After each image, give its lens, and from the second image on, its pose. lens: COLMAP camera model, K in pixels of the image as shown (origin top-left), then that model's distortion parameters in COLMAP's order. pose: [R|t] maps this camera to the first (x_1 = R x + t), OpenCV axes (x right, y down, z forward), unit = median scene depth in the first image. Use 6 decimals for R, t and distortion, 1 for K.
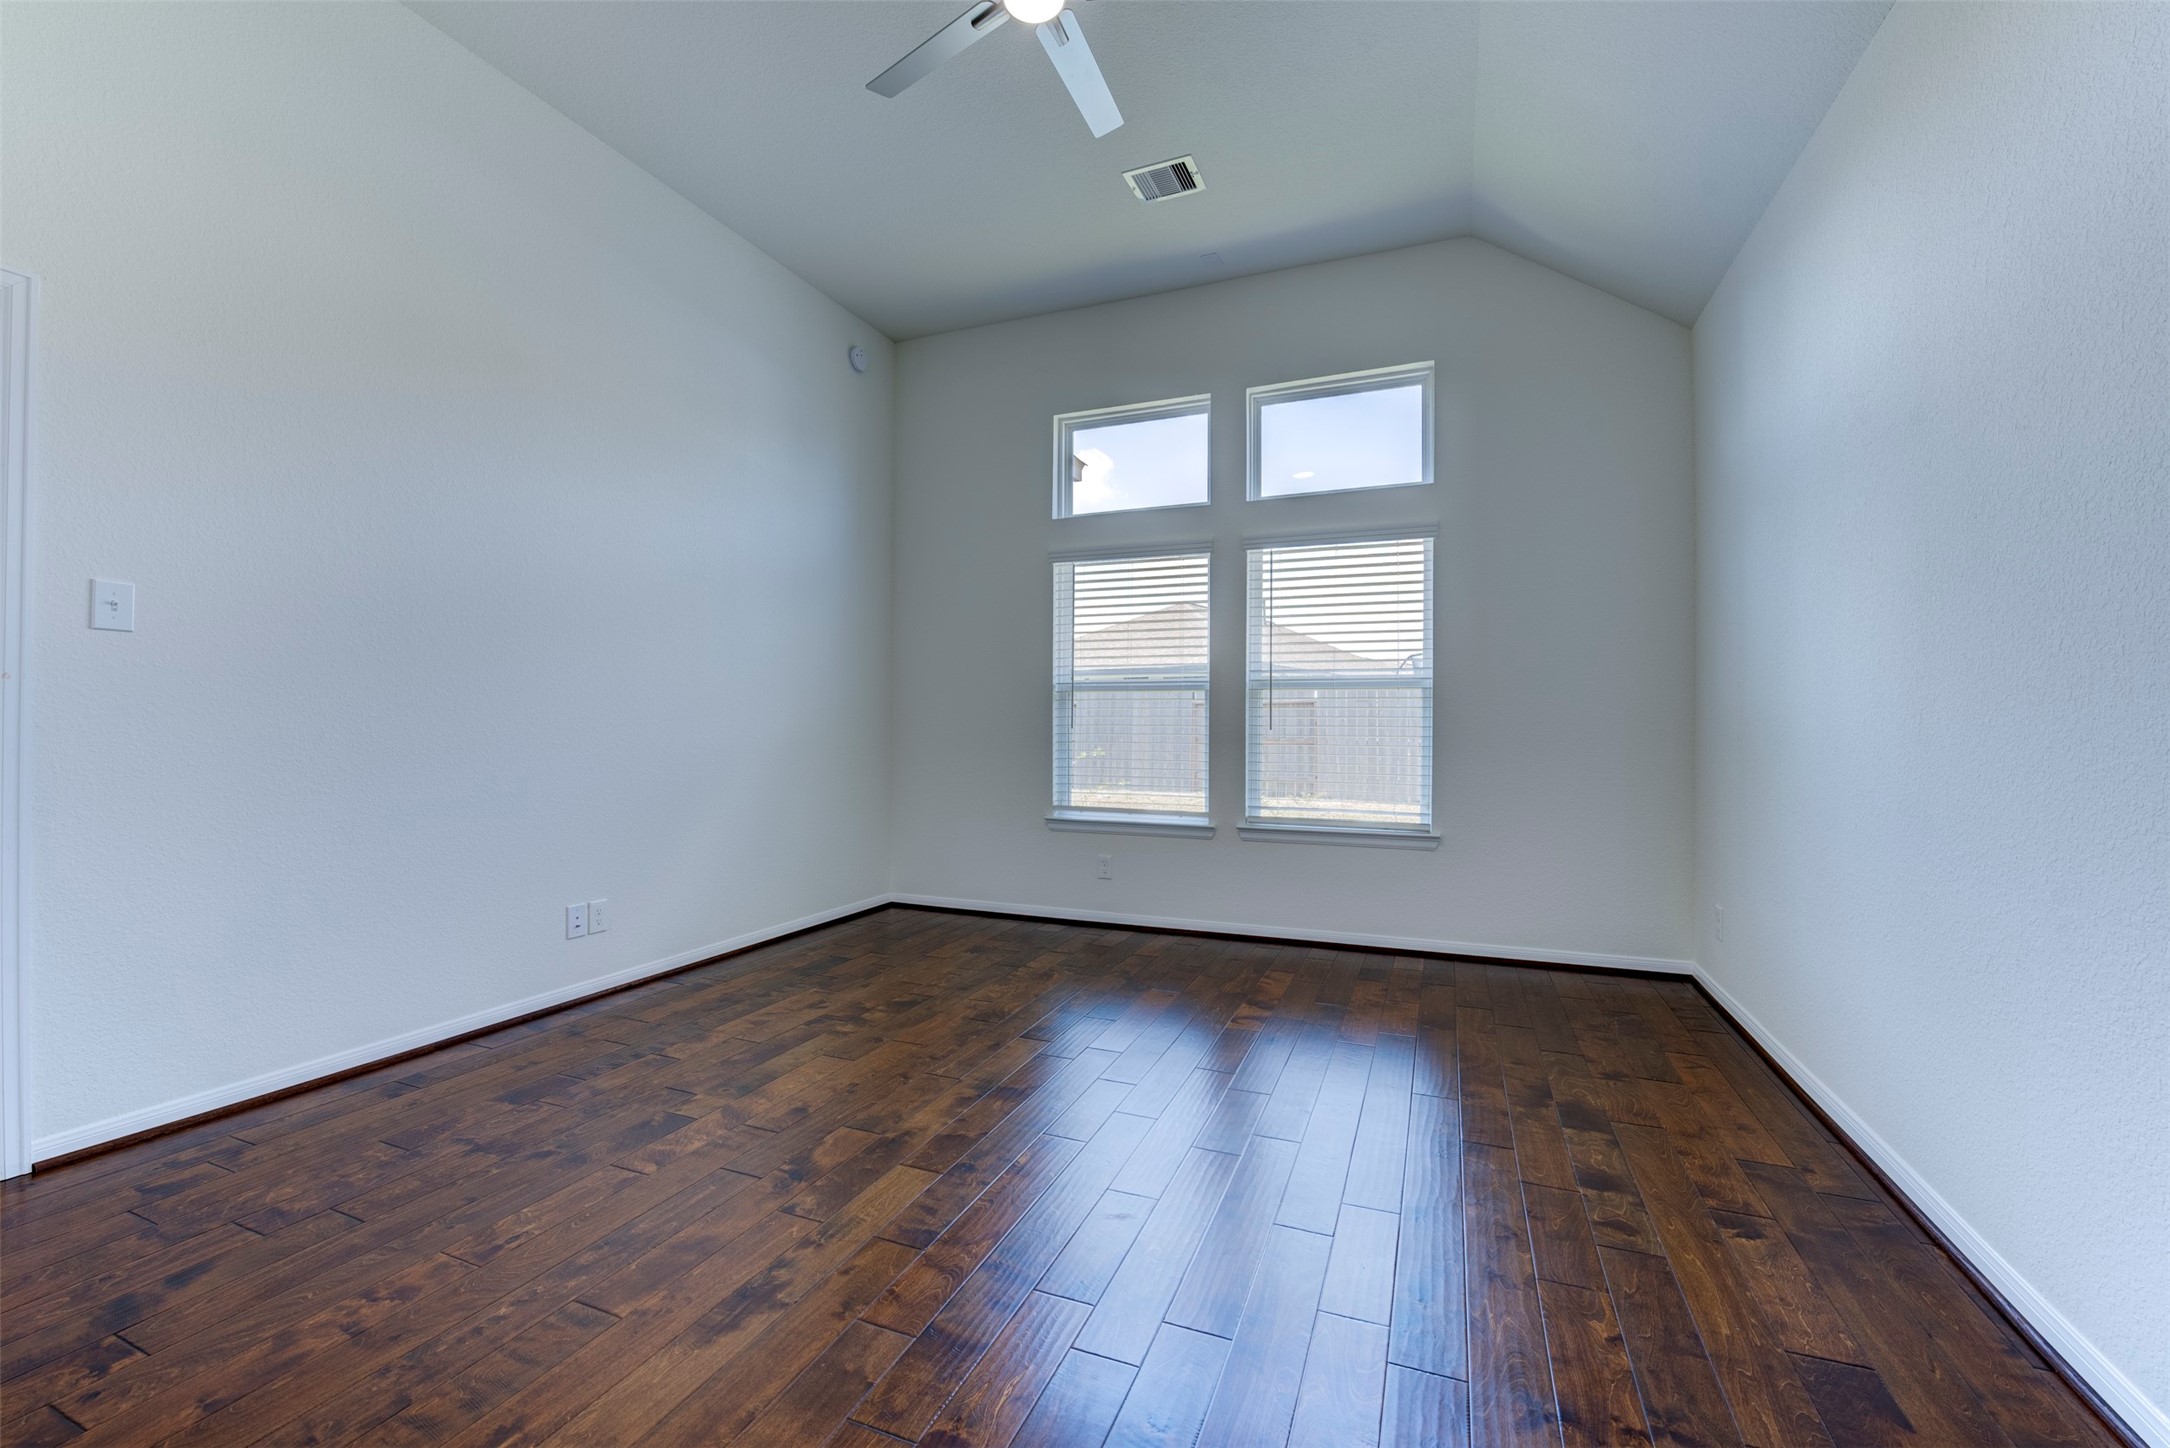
lens RADIAL K [[888.0, 0, 1065.3], [0, 888.0, 734.1], [0, 0, 1]] dist [-0.020037, 0.000196]
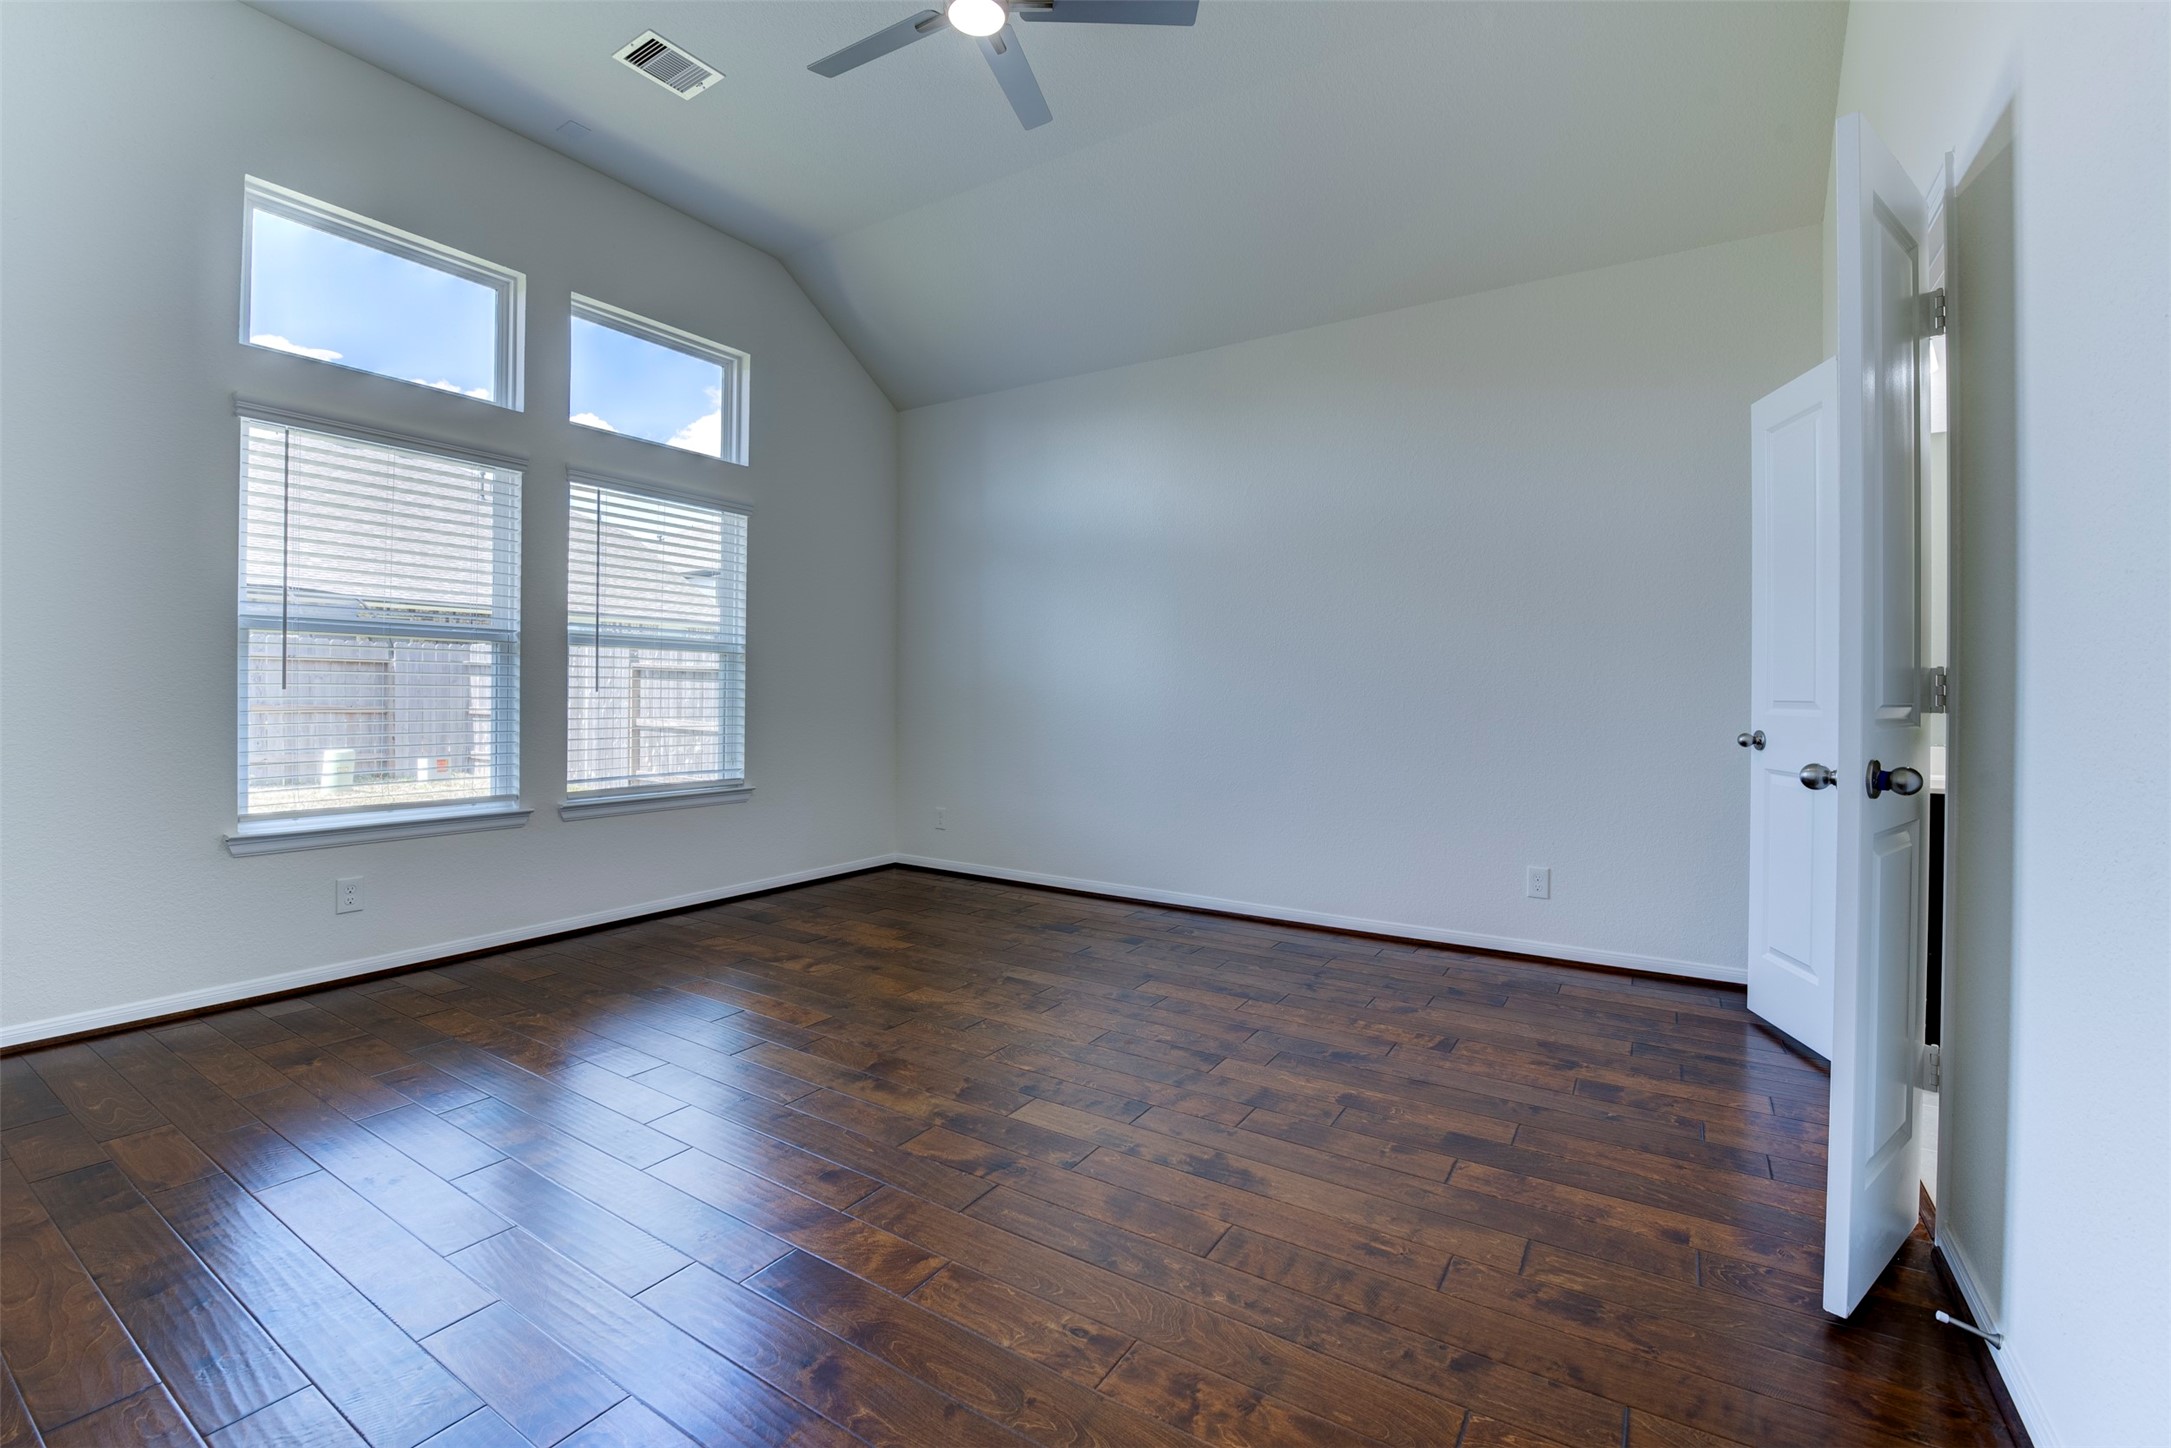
lens RADIAL K [[929.7, 0, 1124.0], [0, 929.7, 695.8], [0, 0, 1]] dist [0.005133, 0.000206]
pose [[0.146017, -0.004431, 0.989272, -0.783805], [-0.000918, 0.999989, 0.004614, -0.006509], [-0.989282, -0.001582, 0.146011, 0.444653]]
